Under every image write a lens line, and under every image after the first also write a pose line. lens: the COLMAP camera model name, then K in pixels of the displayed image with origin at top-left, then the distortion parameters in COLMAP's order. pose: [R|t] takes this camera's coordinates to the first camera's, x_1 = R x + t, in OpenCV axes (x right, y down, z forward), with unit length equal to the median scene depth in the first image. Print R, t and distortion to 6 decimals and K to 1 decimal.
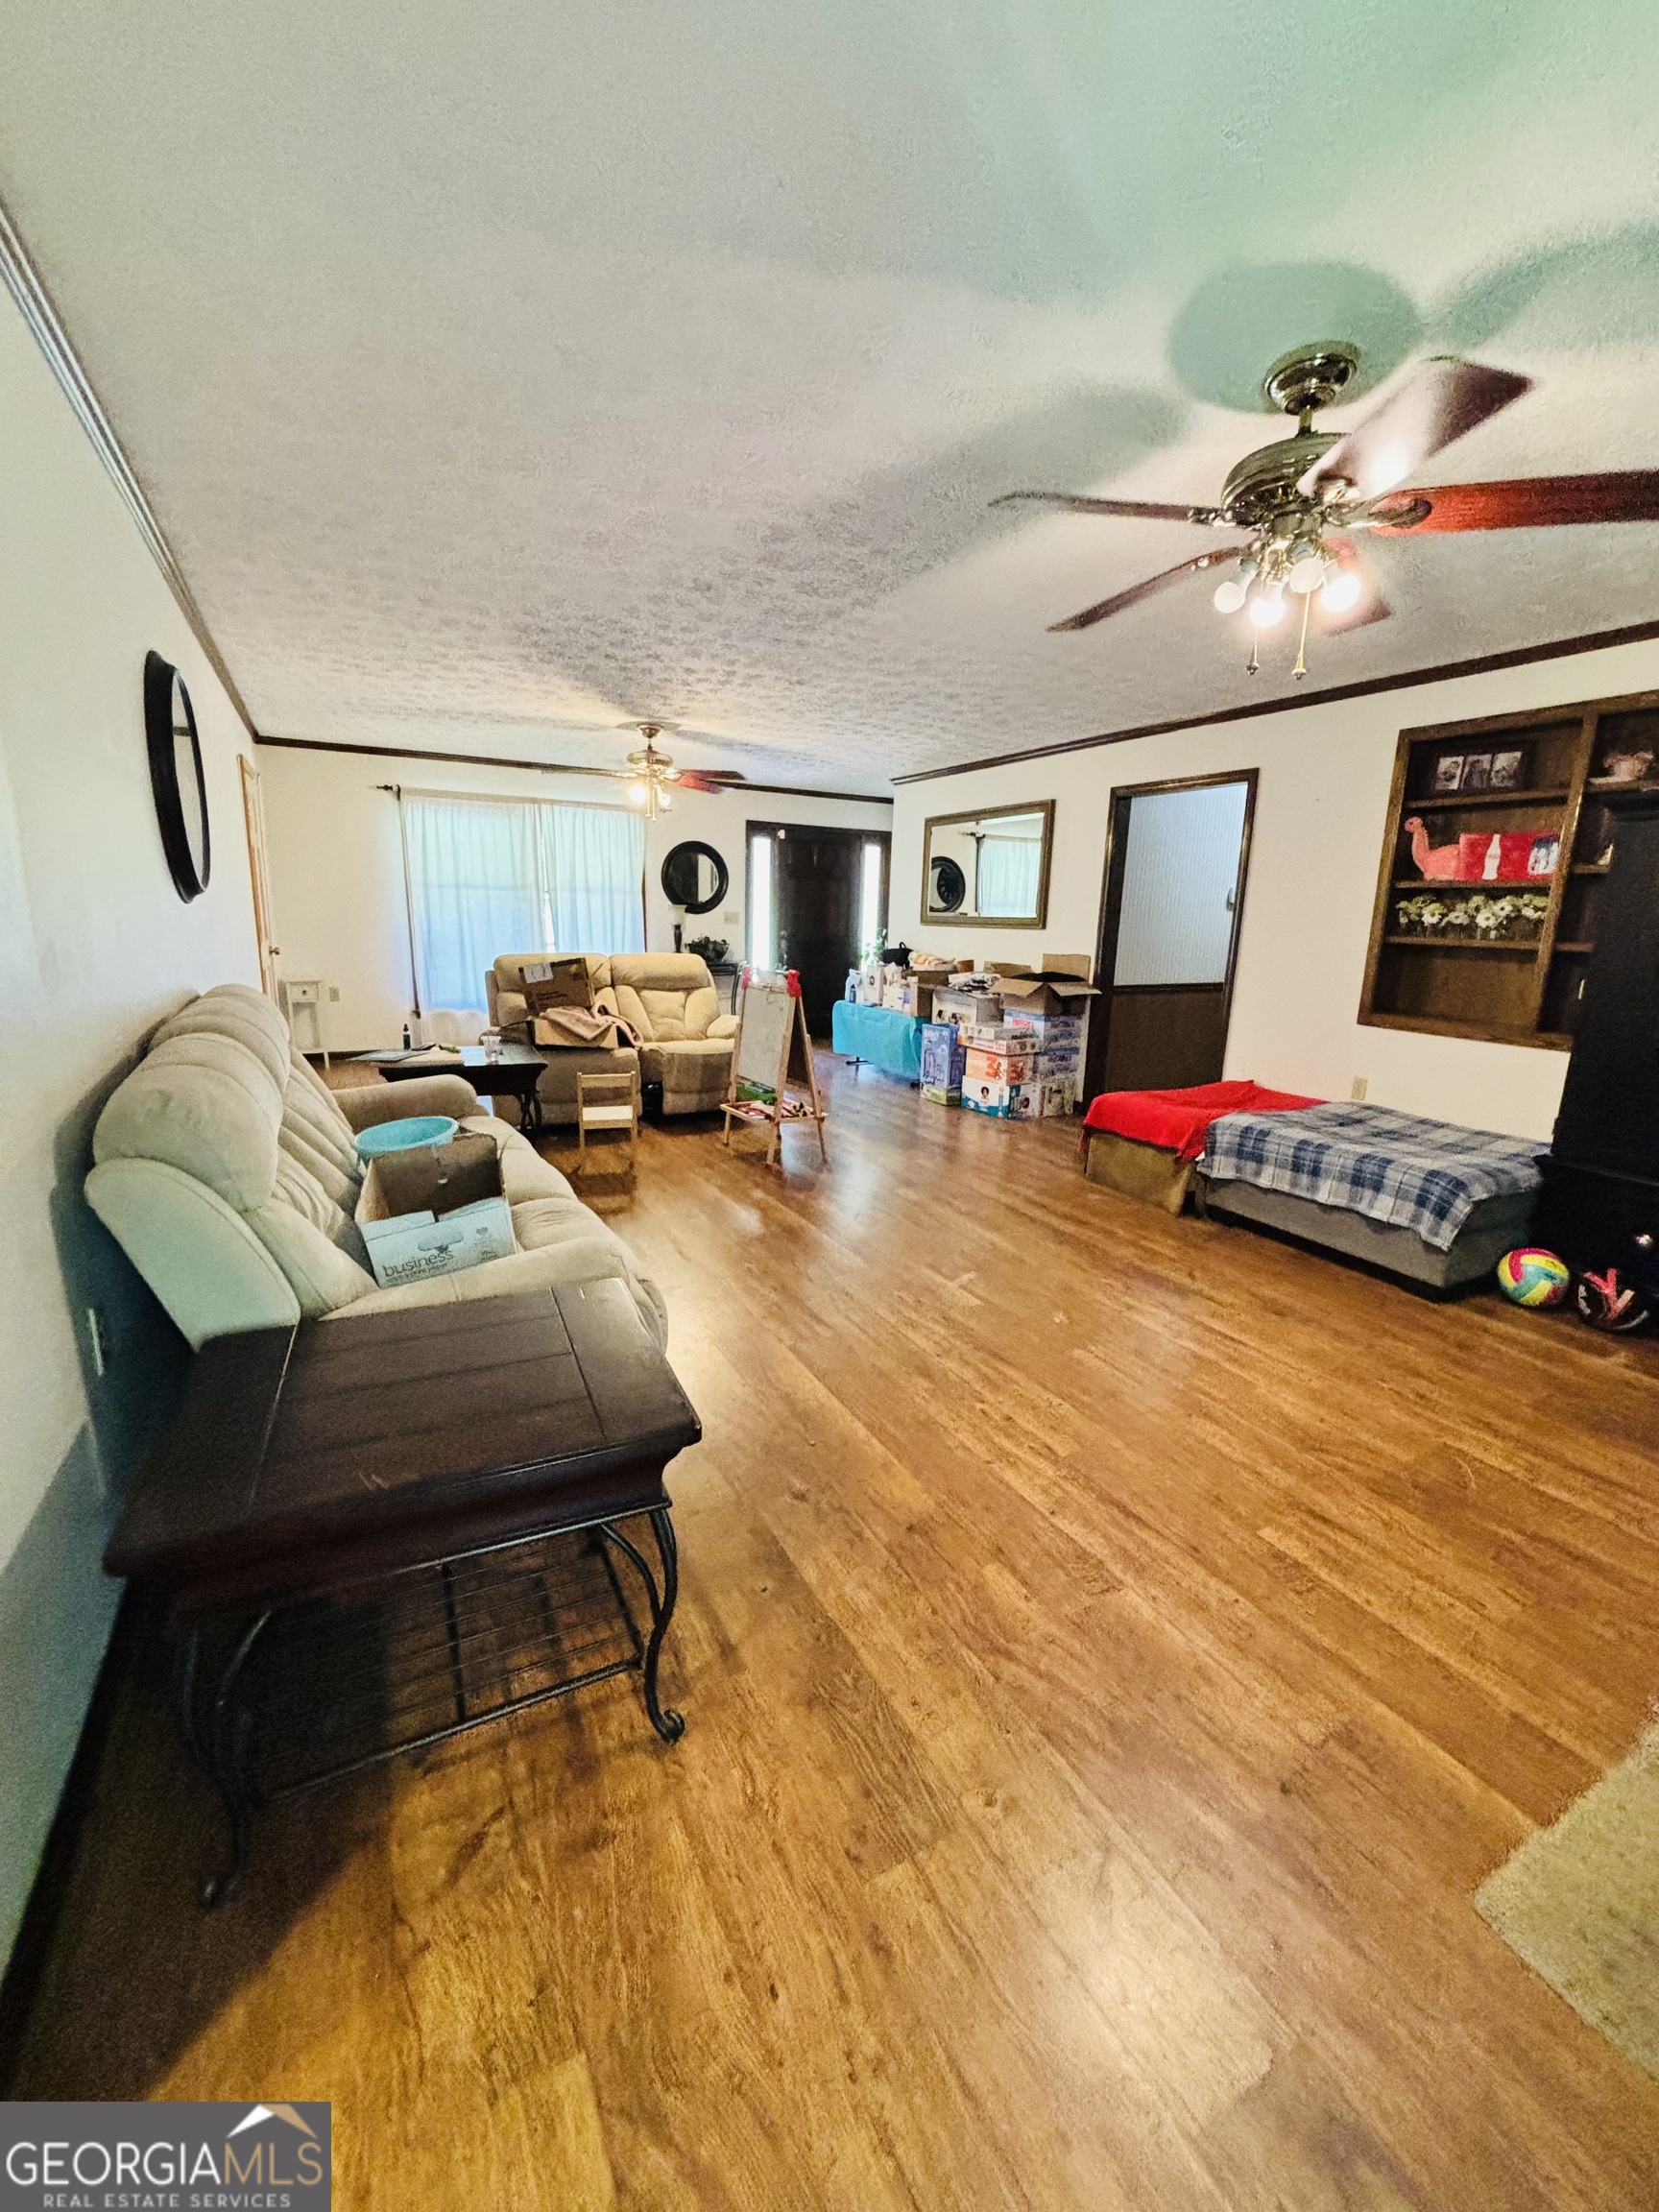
lens RADIAL K [[893.0, 0, 822.9], [0, 893.0, 1094.6], [0, 0, 1]] dist [-0.000566, 0.000699]
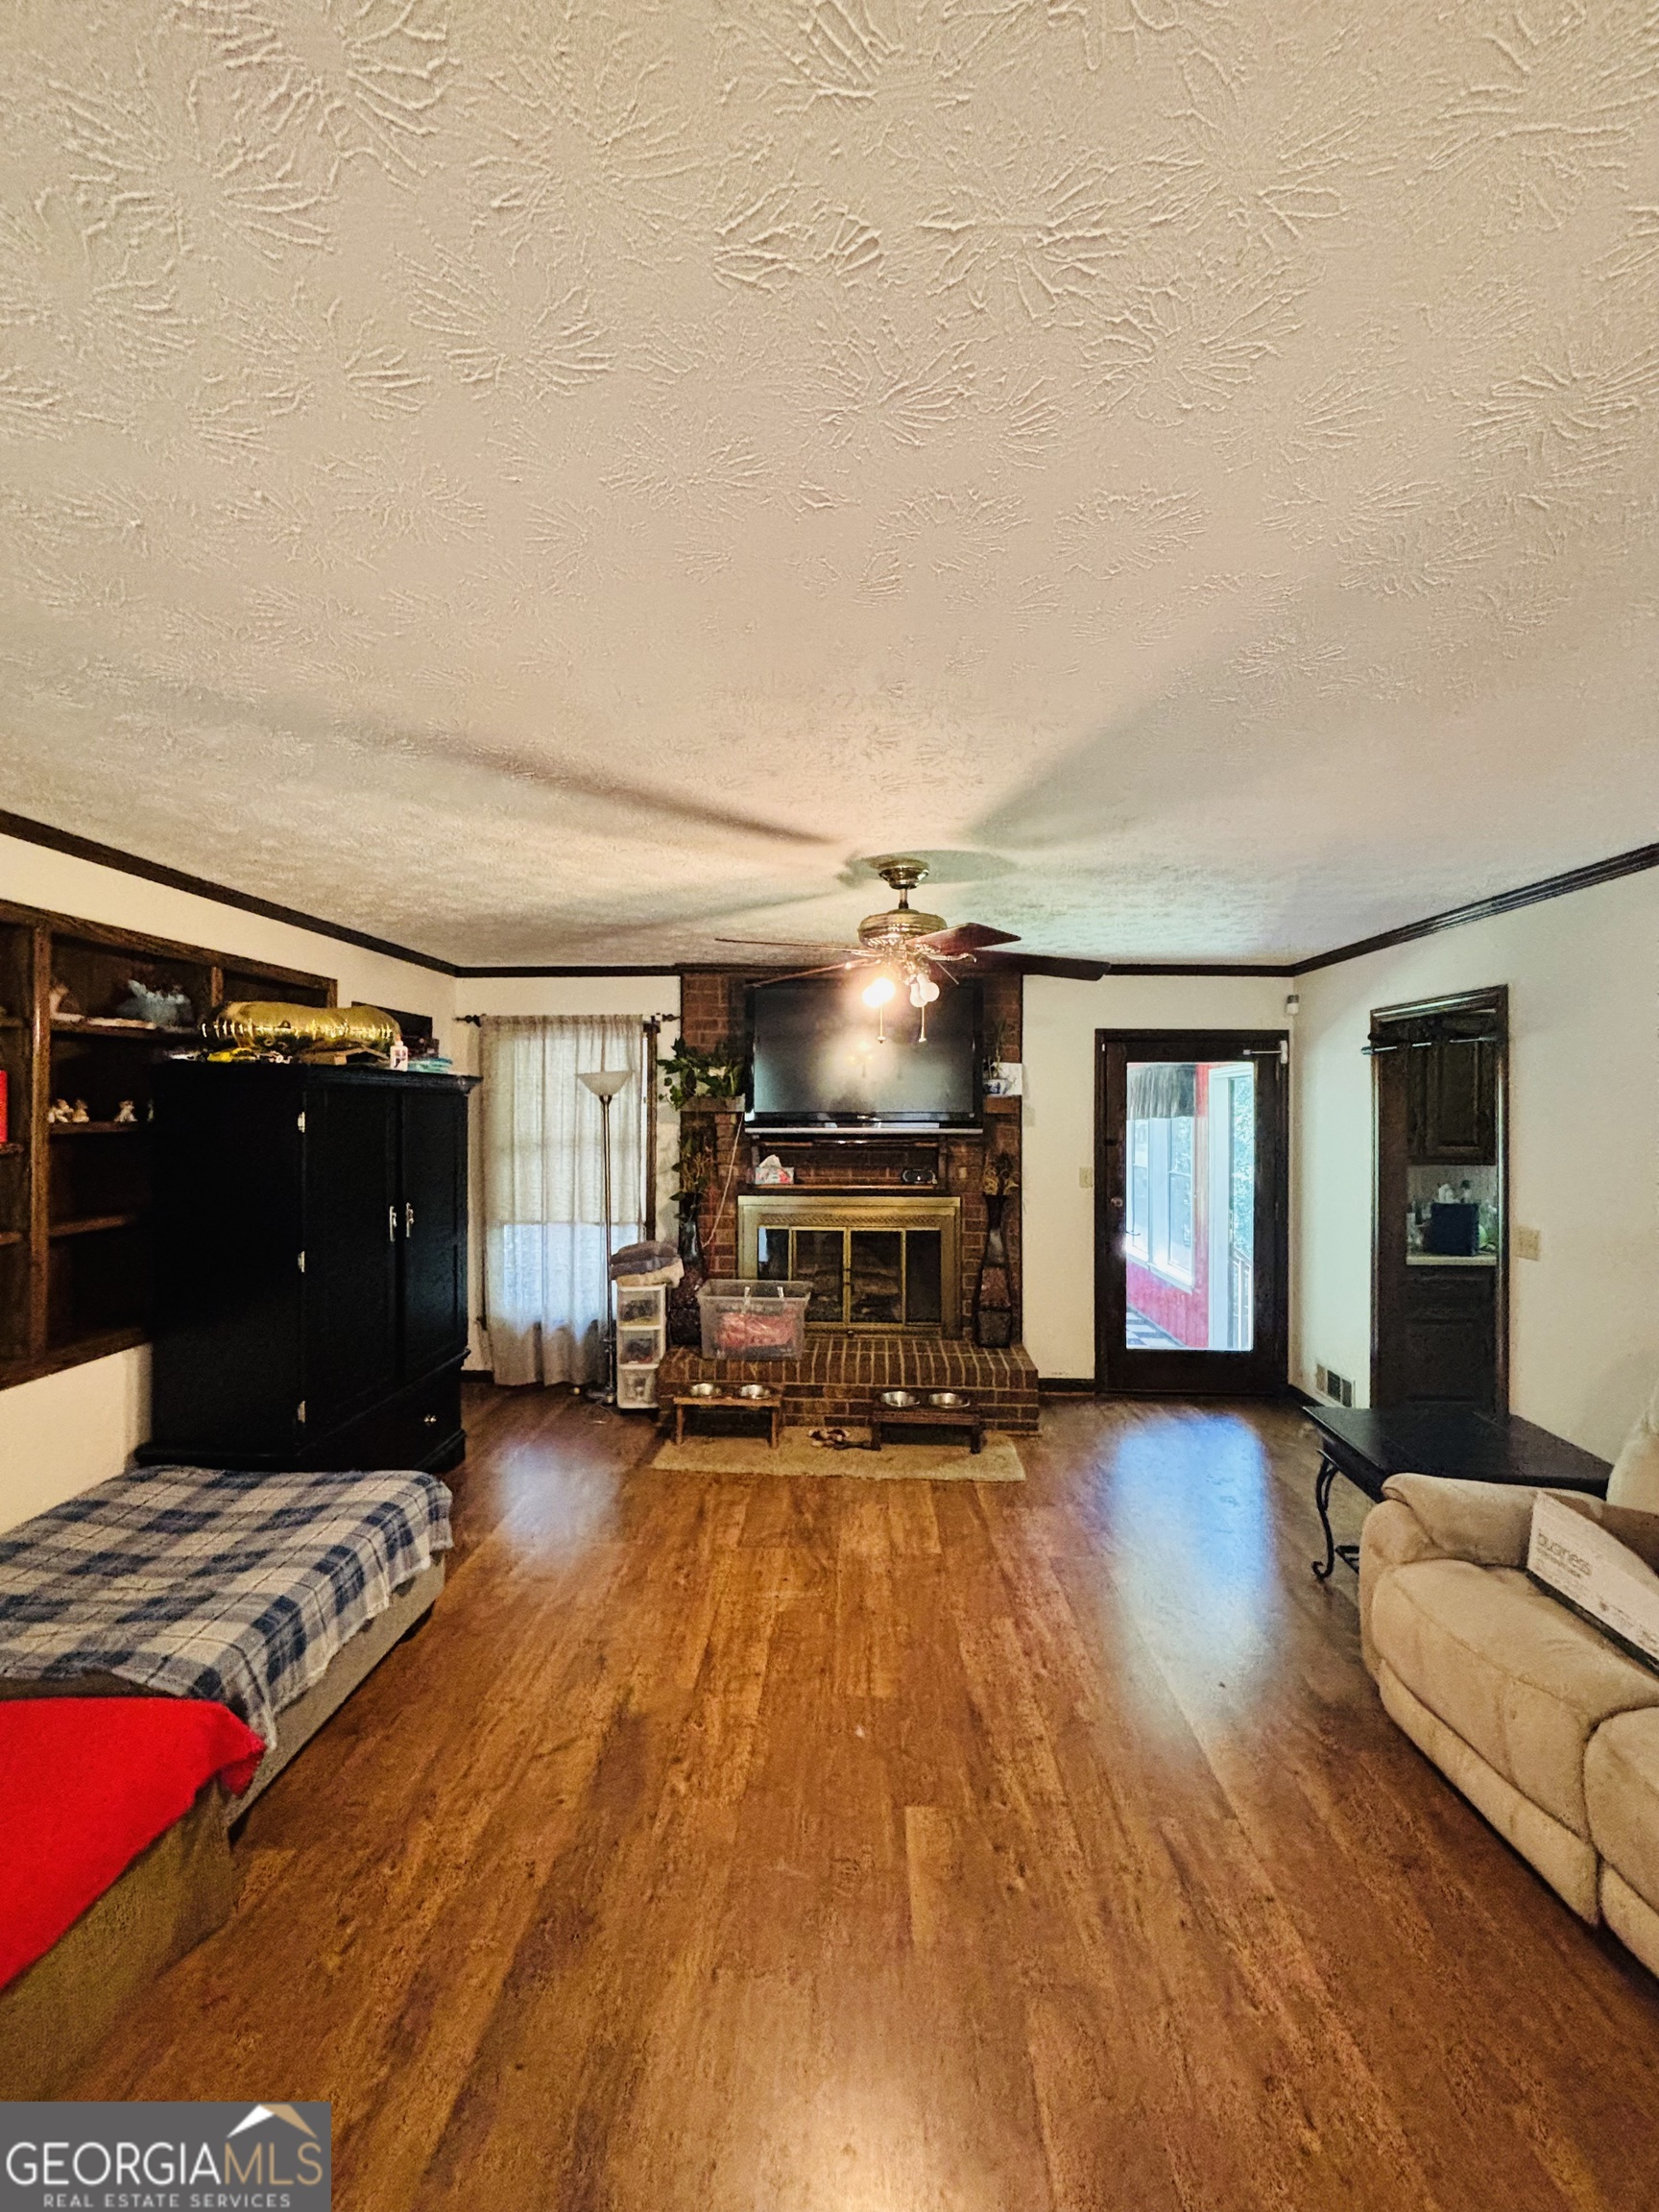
lens RADIAL K [[893.0, 0, 831.6], [0, 893.0, 1102.1], [0, 0, 1]] dist [-0.000566, 0.000699]
pose [[-0.864049, -0.027978, 0.502630, -0.083707], [0.076368, 0.979614, 0.185810, -0.368600], [-0.497582, 0.198934, -0.844297, 1.319685]]
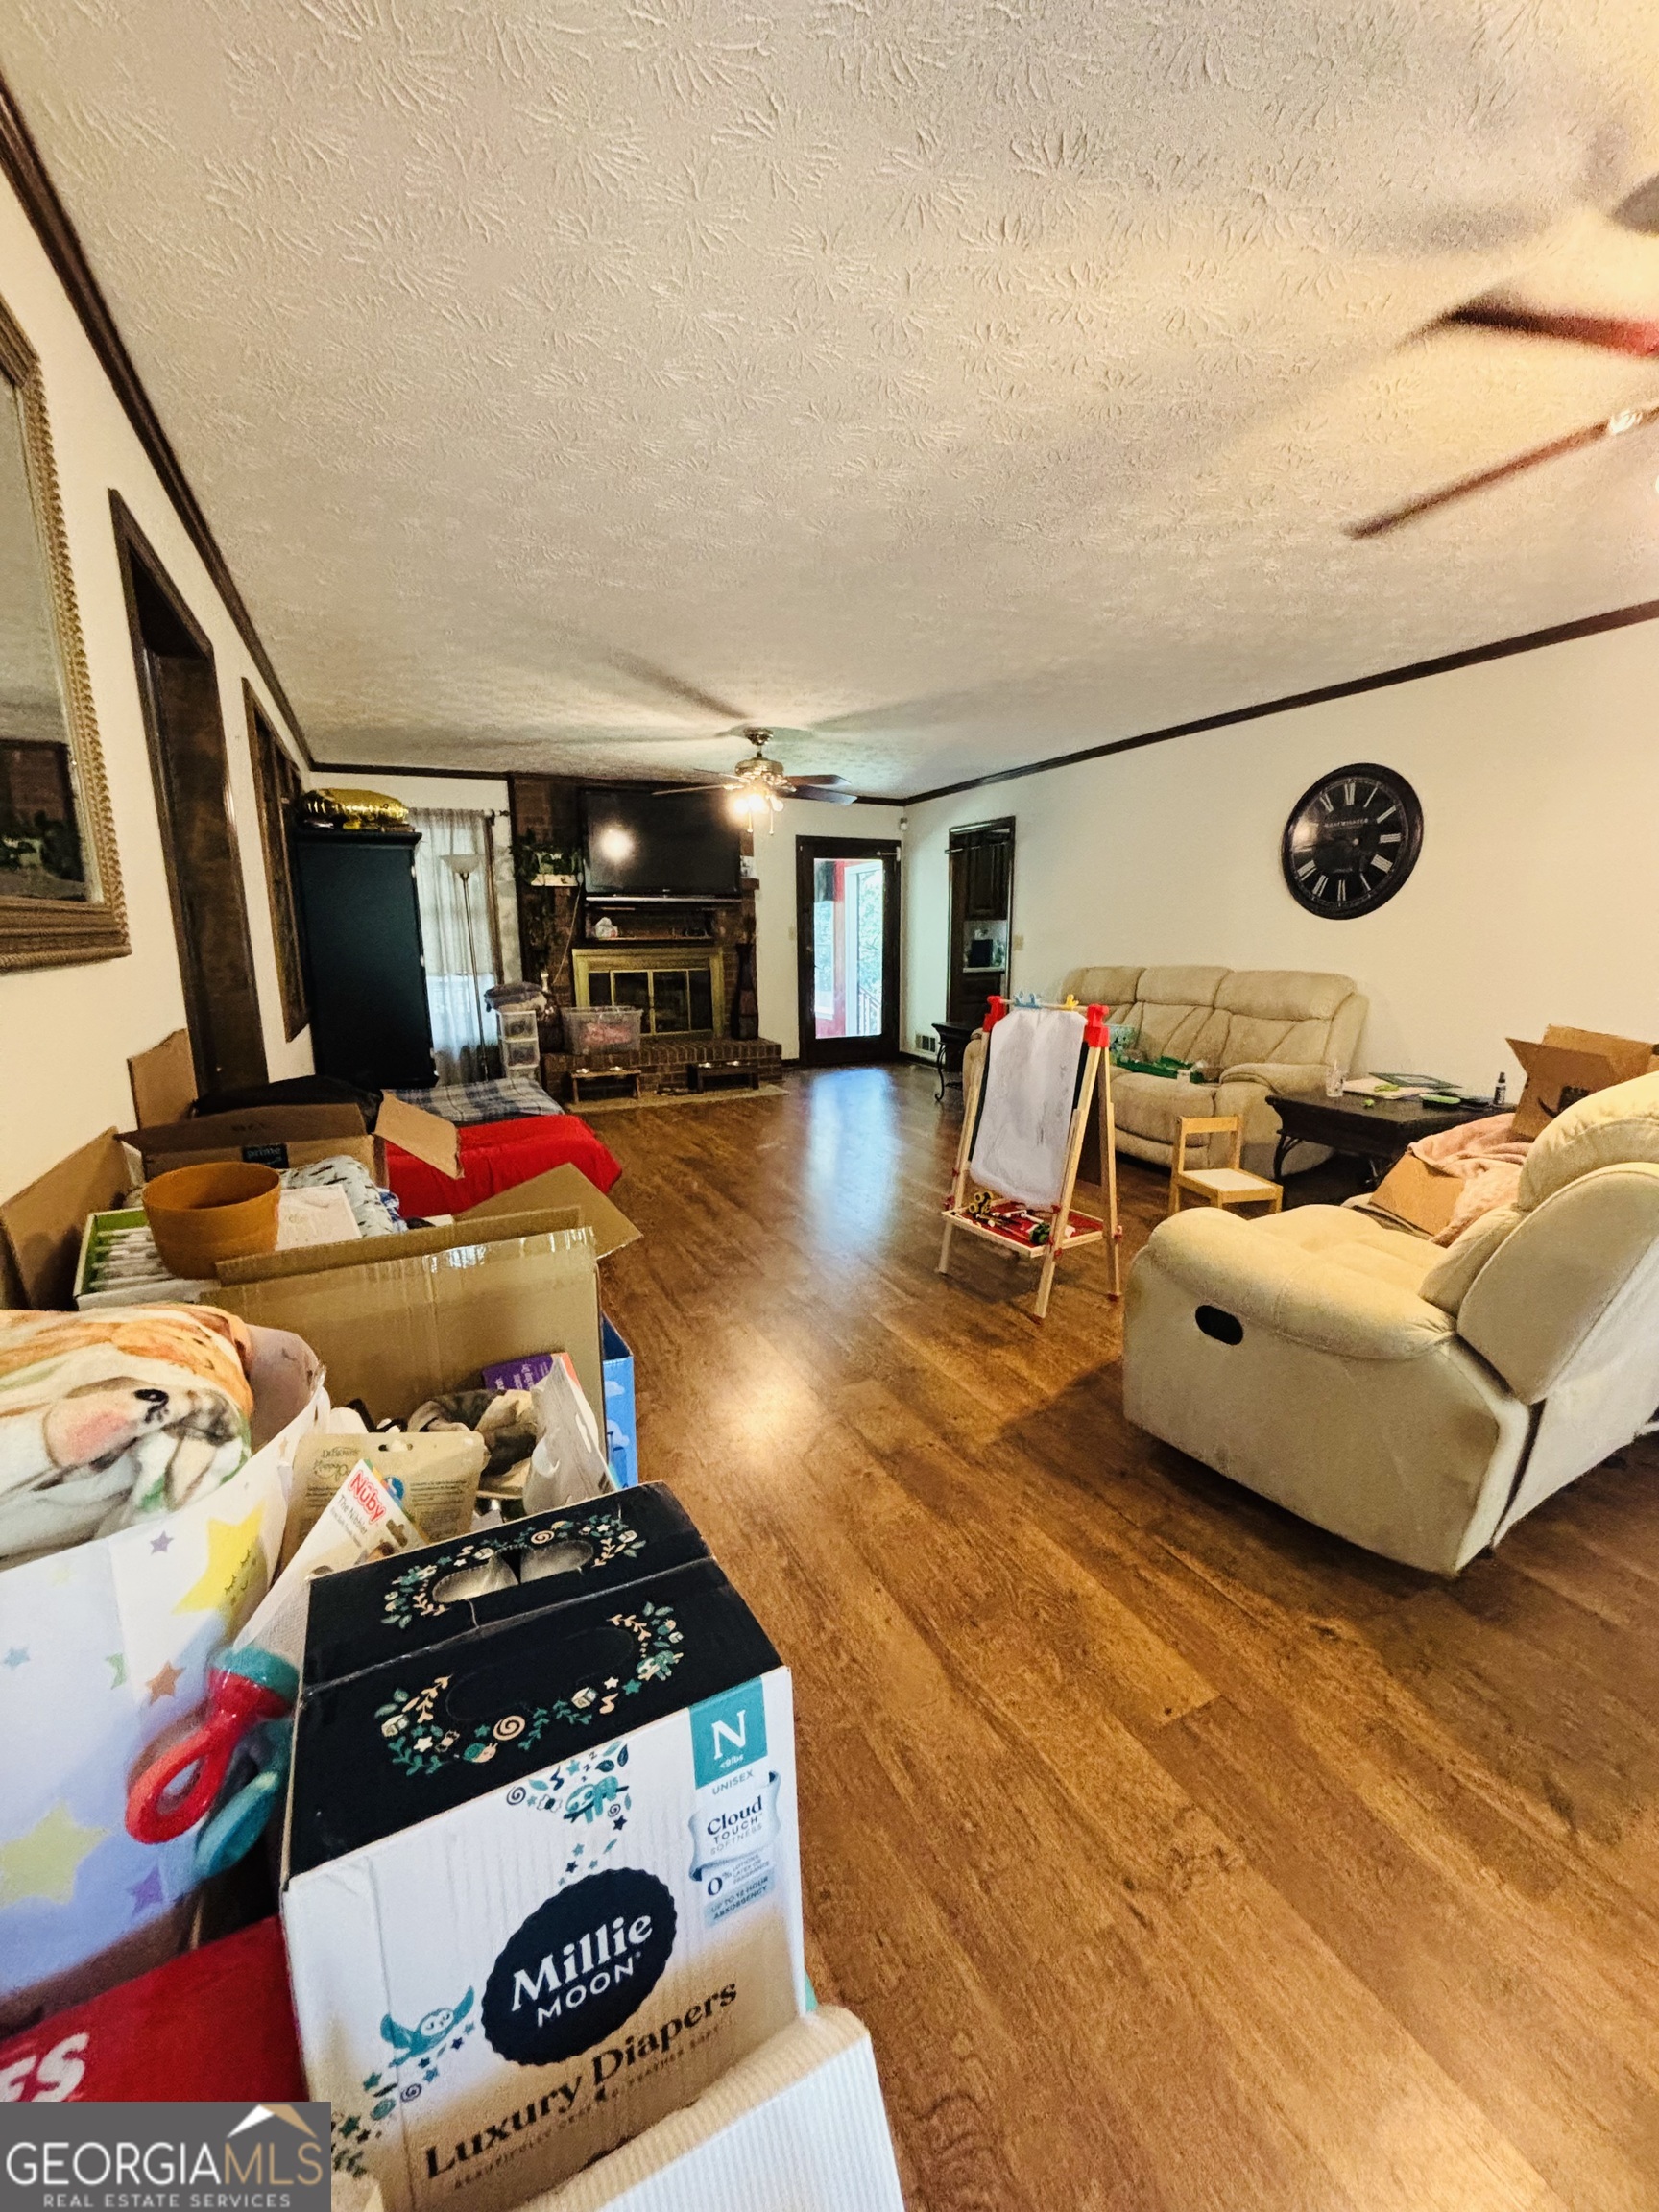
lens RADIAL K [[893.0, 0, 836.4], [0, 893.0, 1124.7], [0, 0, 1]] dist [-0.000566, 0.000699]
pose [[-0.999313, -0.025679, 0.026716, 0.095690], [-0.012490, 0.912184, 0.409591, -0.439527], [-0.034888, 0.408976, -0.911878, 2.203412]]
